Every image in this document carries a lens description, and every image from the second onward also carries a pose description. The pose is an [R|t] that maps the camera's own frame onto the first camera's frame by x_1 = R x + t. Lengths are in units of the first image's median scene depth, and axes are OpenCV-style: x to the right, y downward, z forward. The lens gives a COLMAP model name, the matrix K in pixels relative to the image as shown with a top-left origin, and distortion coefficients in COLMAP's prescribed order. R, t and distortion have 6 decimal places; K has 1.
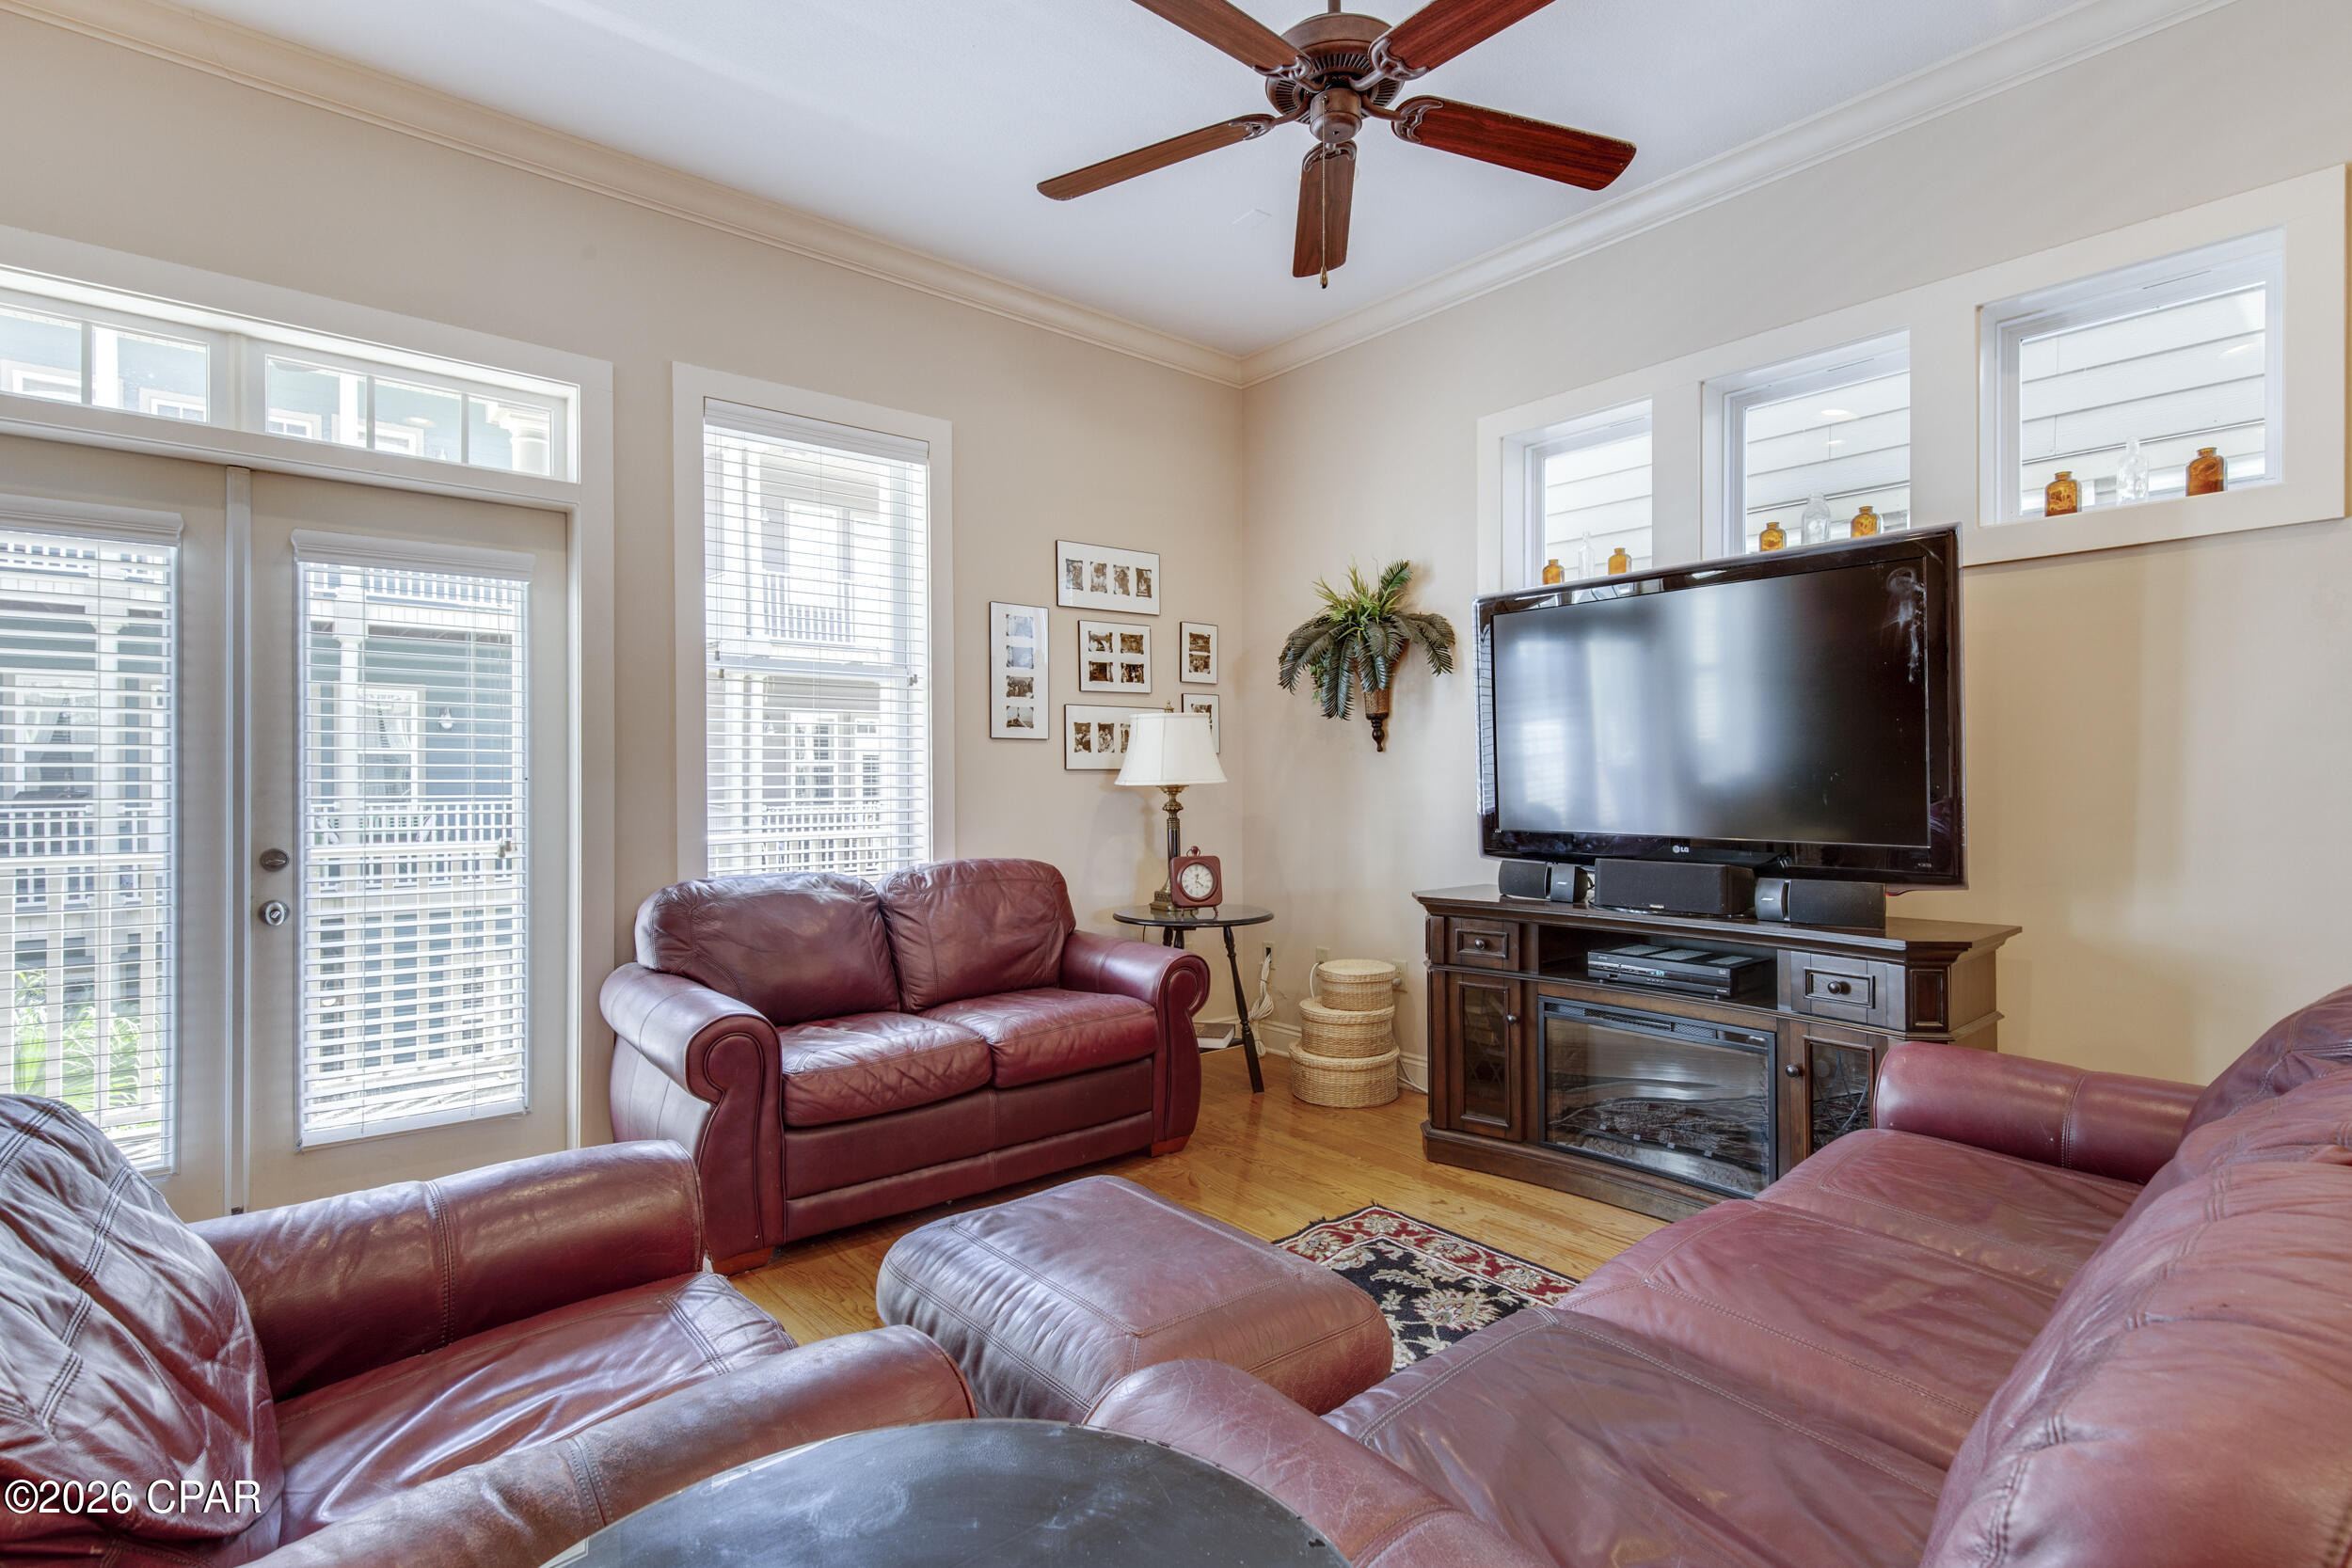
lens RADIAL K [[1116.8, 0, 1185.6], [0, 1116.8, 781.4], [0, 0, 1]] dist [0.010071, 0.000216]
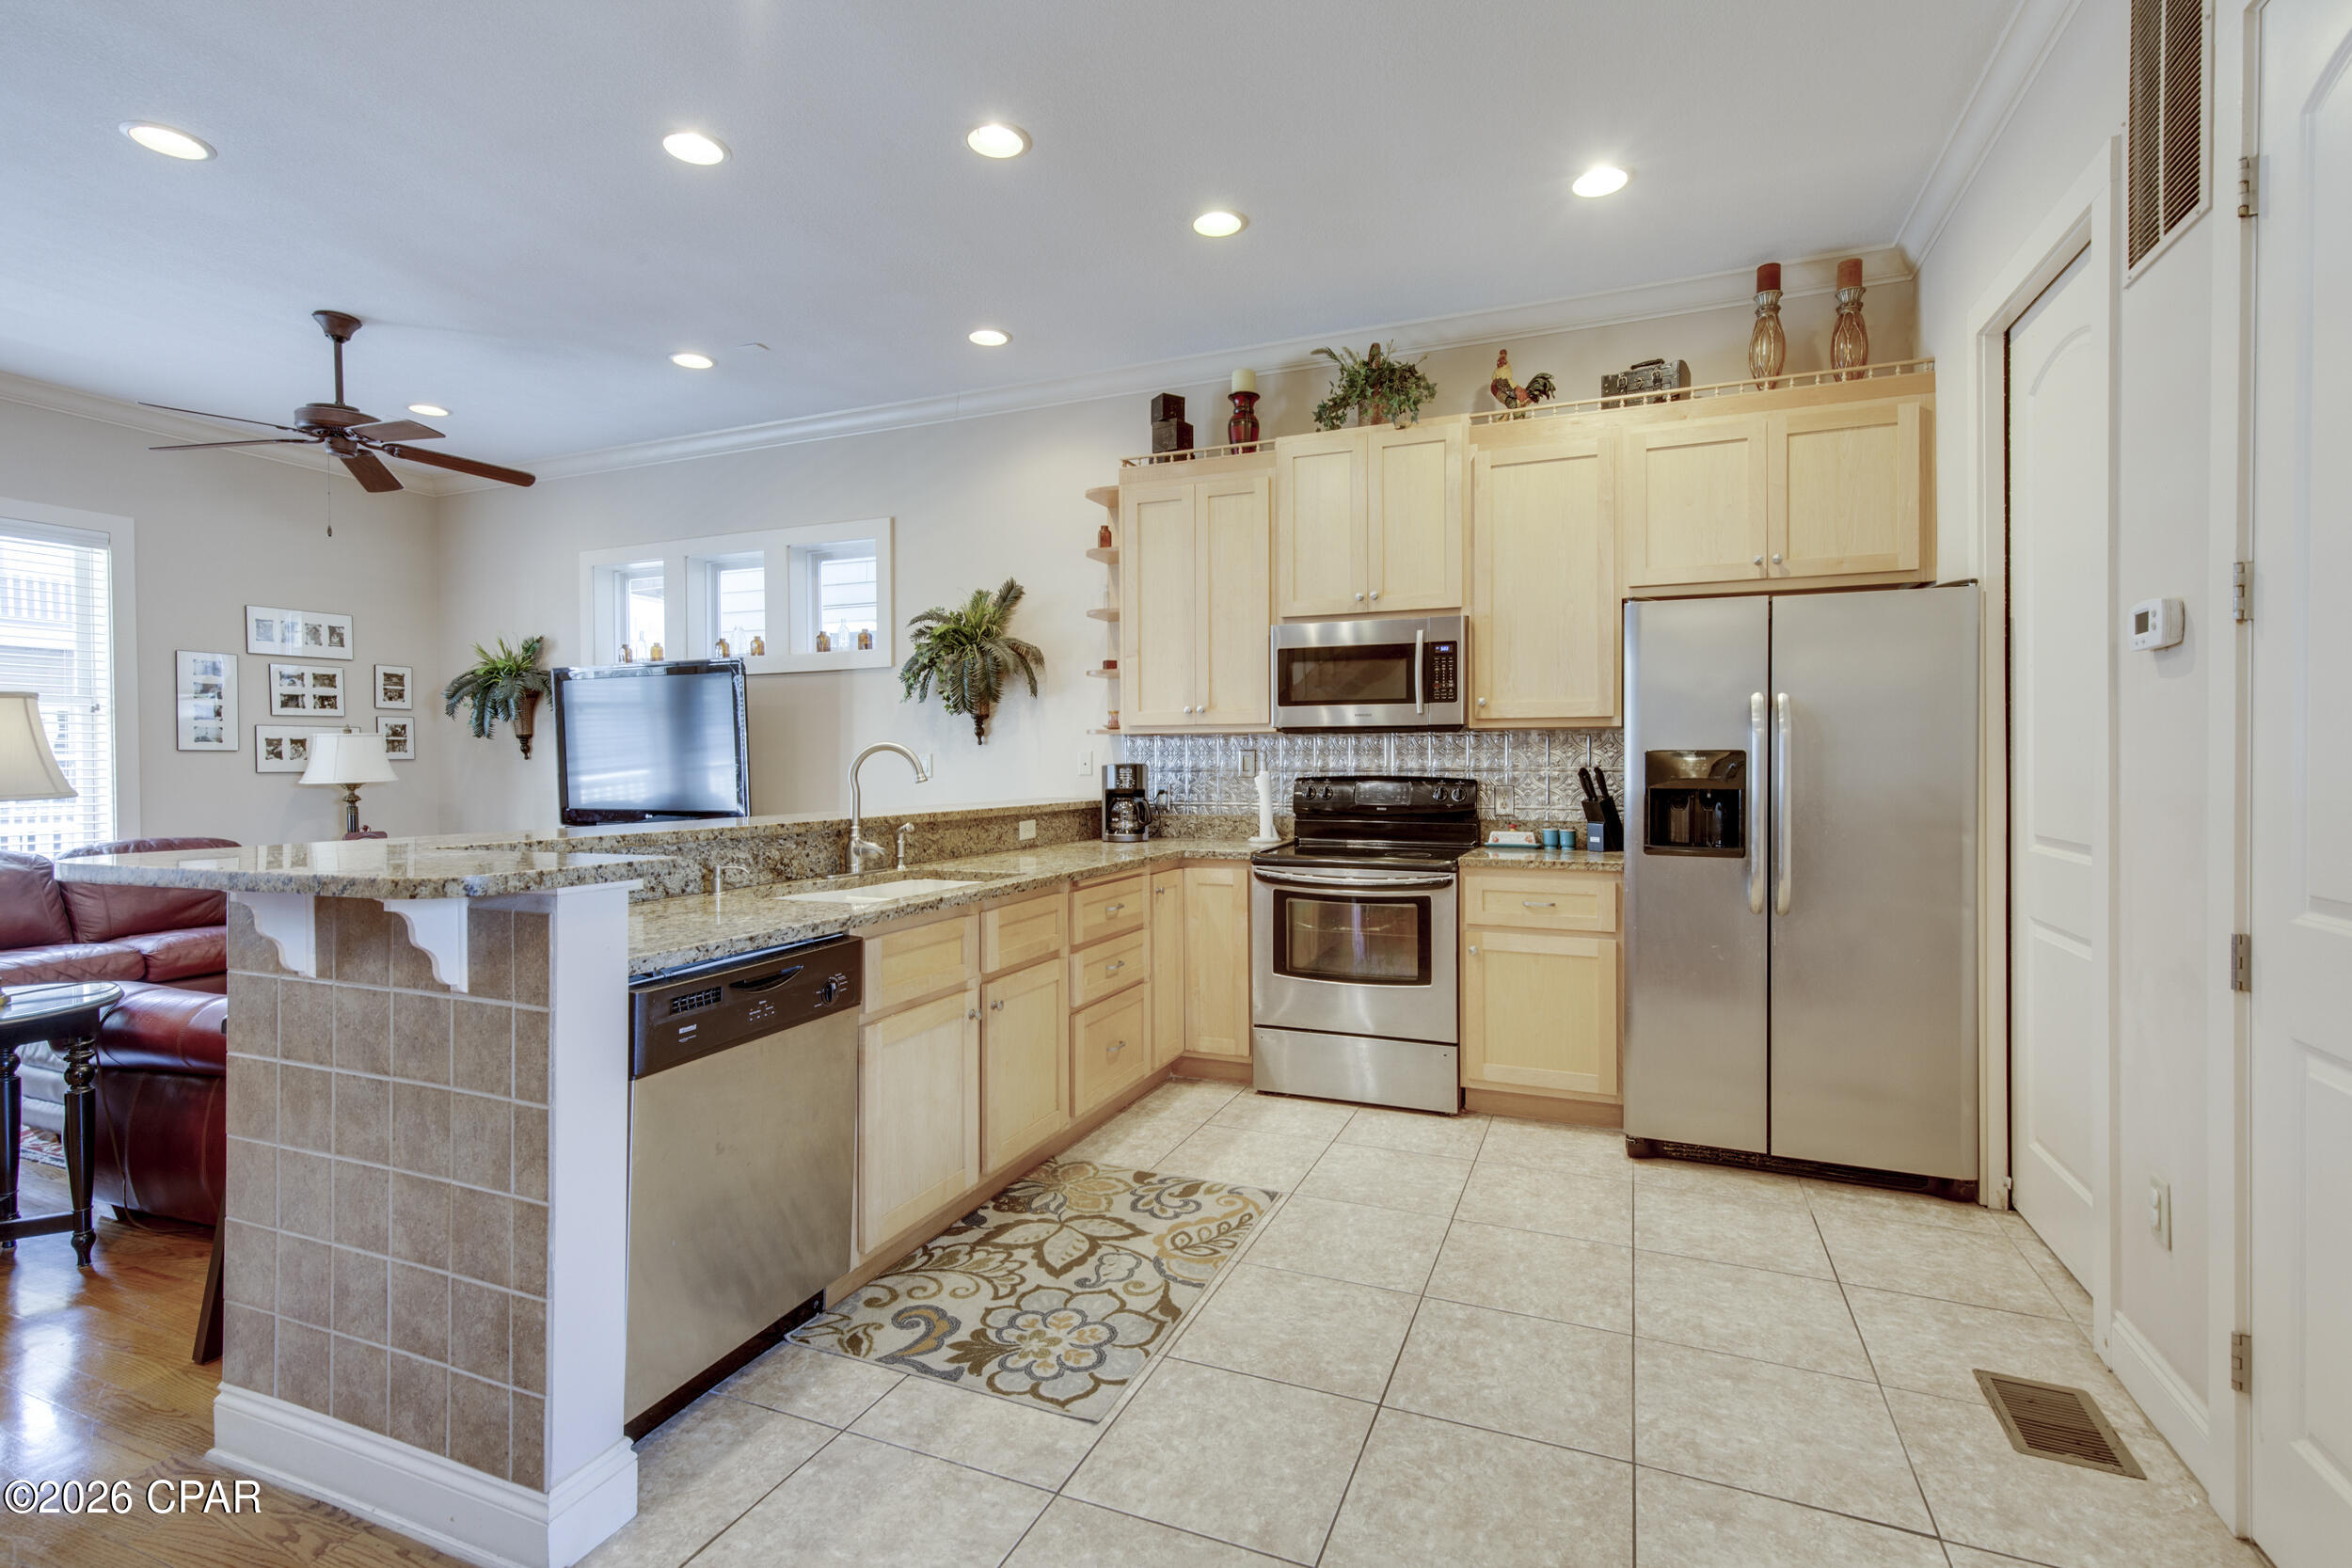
lens RADIAL K [[1071.0, 0, 1193.4], [0, 1071.0, 771.4], [0, 0, 1]] dist [0.010143, -0.000614]
pose [[0.885510, -0.004813, 0.464596, 0.305776], [0.004608, 0.999988, 0.001576, -0.009017], [-0.464598, 0.000745, 0.885522, -0.730500]]
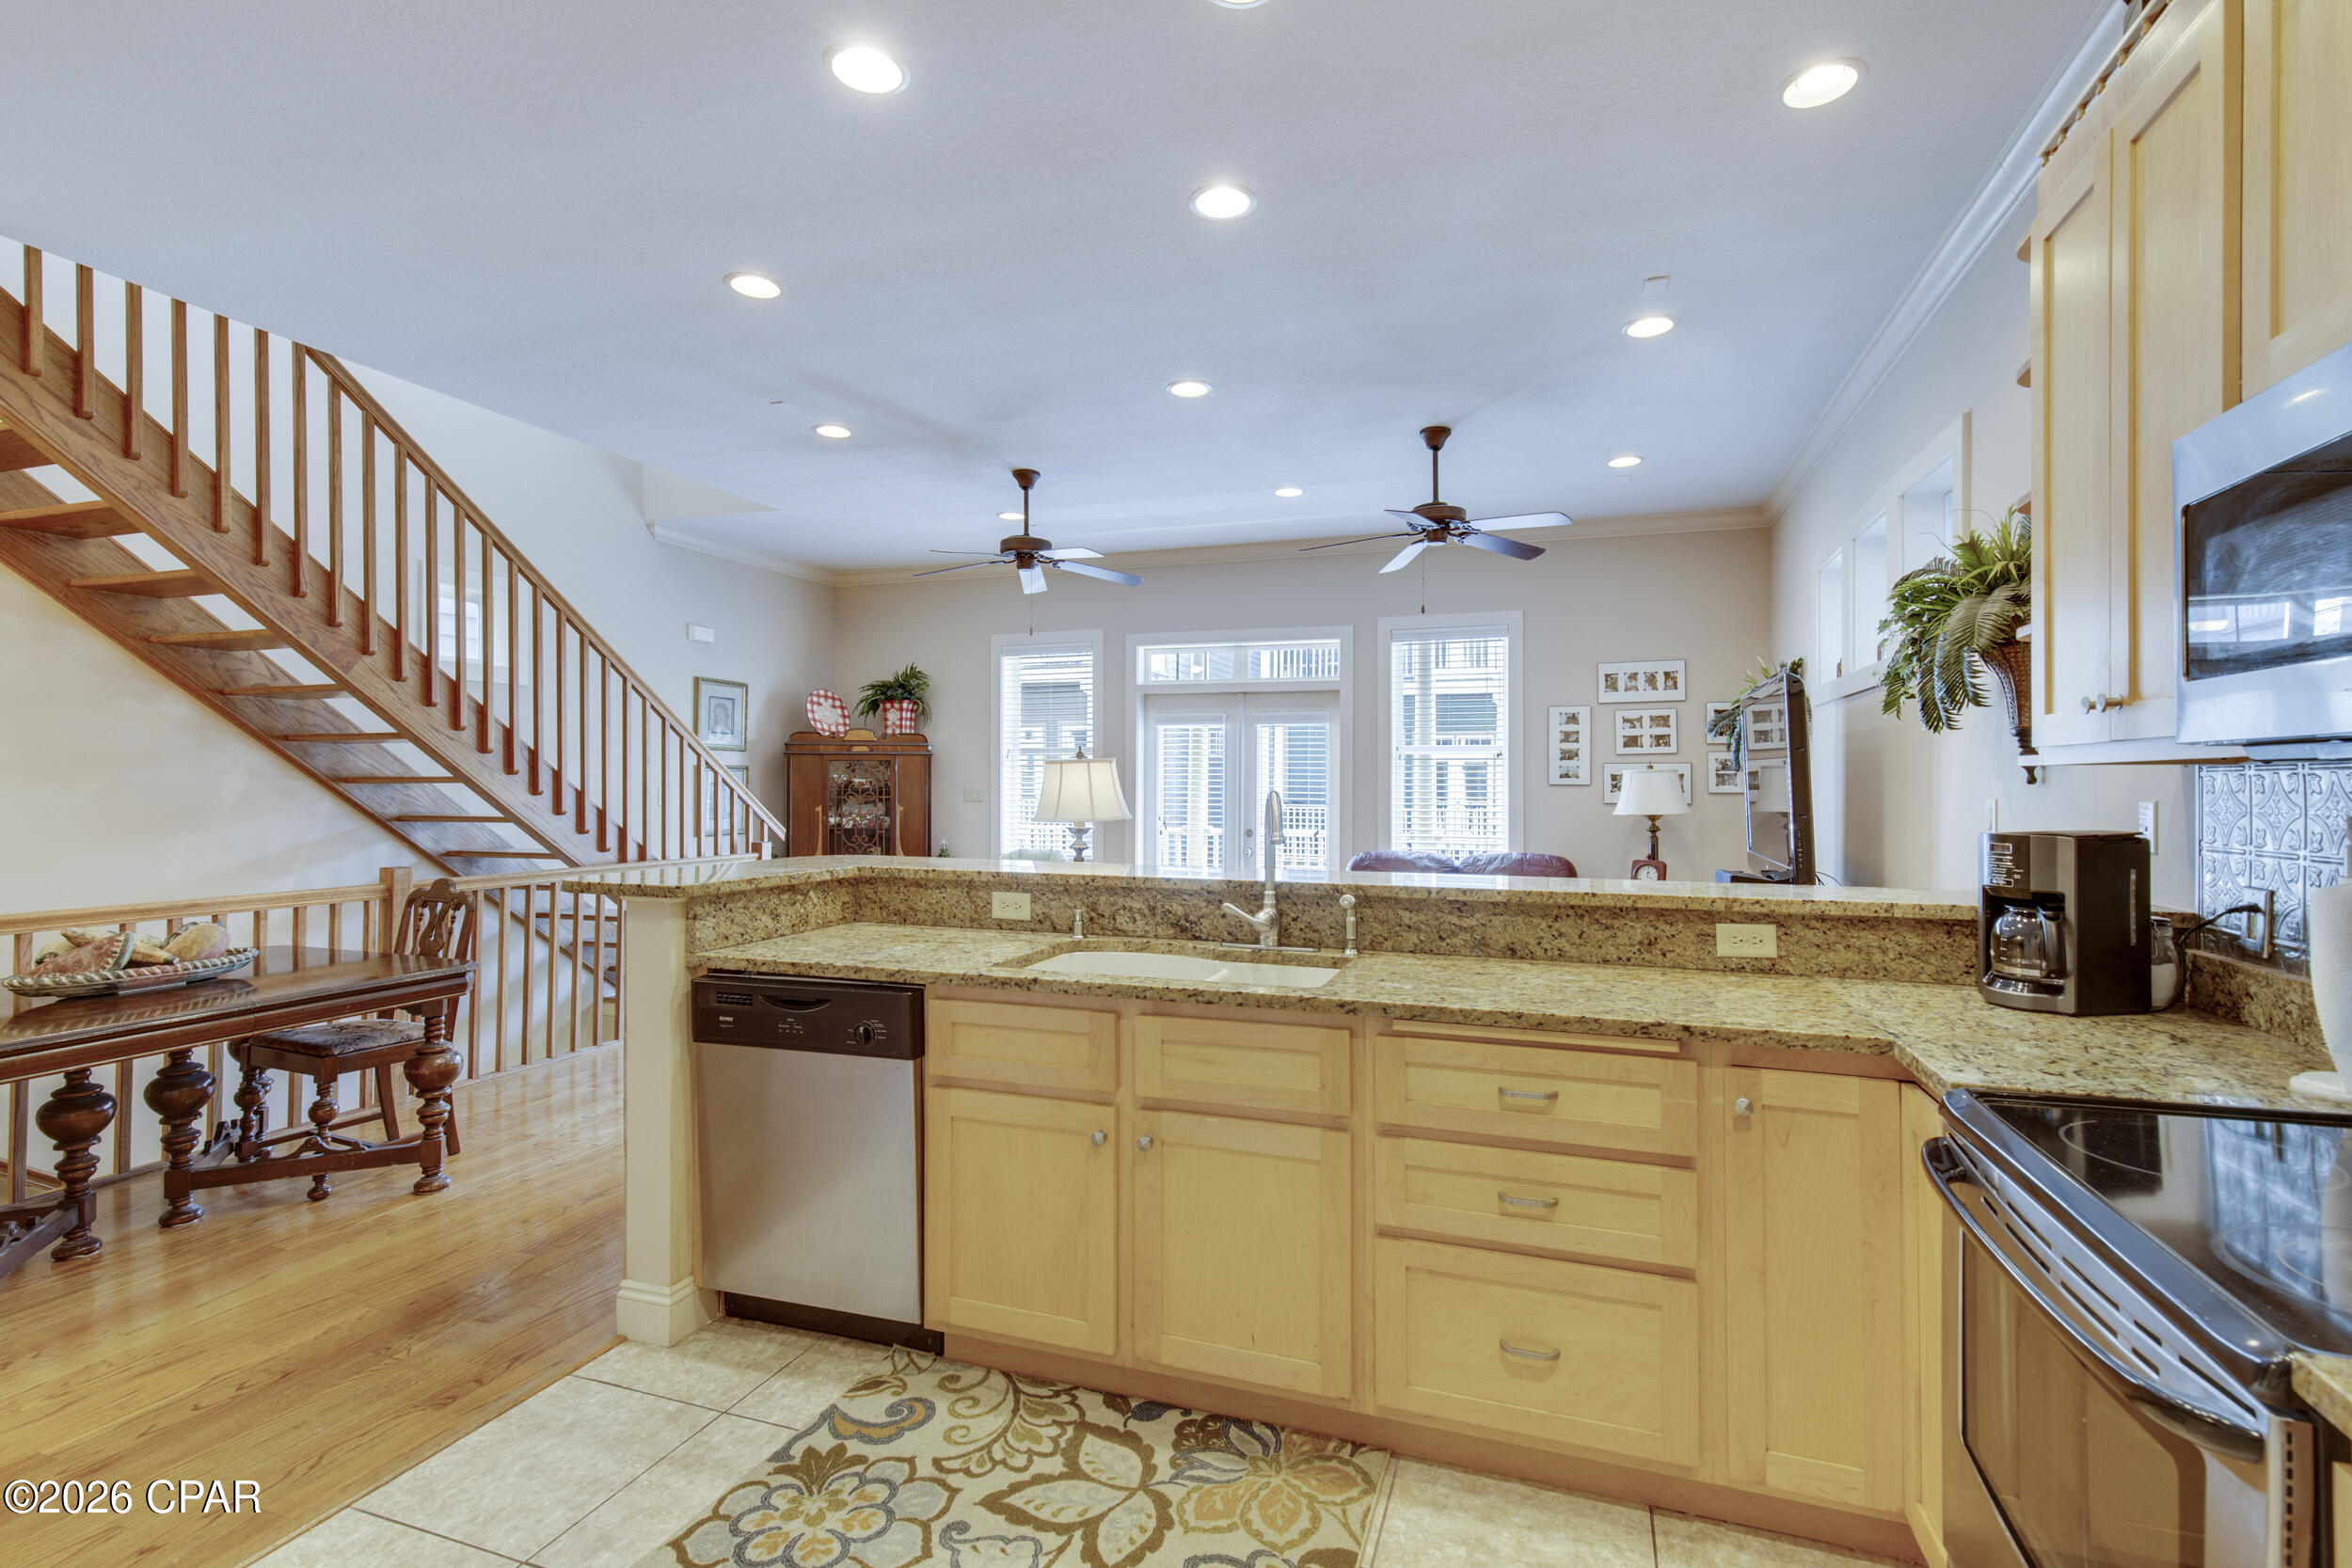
lens RADIAL K [[1073.3, 0, 1199.6], [0, 1073.3, 776.5], [0, 0, 1]] dist [0.006218, 0.000221]
pose [[0.511600, -0.001630, -0.859222, 0.965911], [-0.009998, 0.999919, -0.007850, -0.032483], [0.859166, 0.012607, 0.511542, -0.315906]]
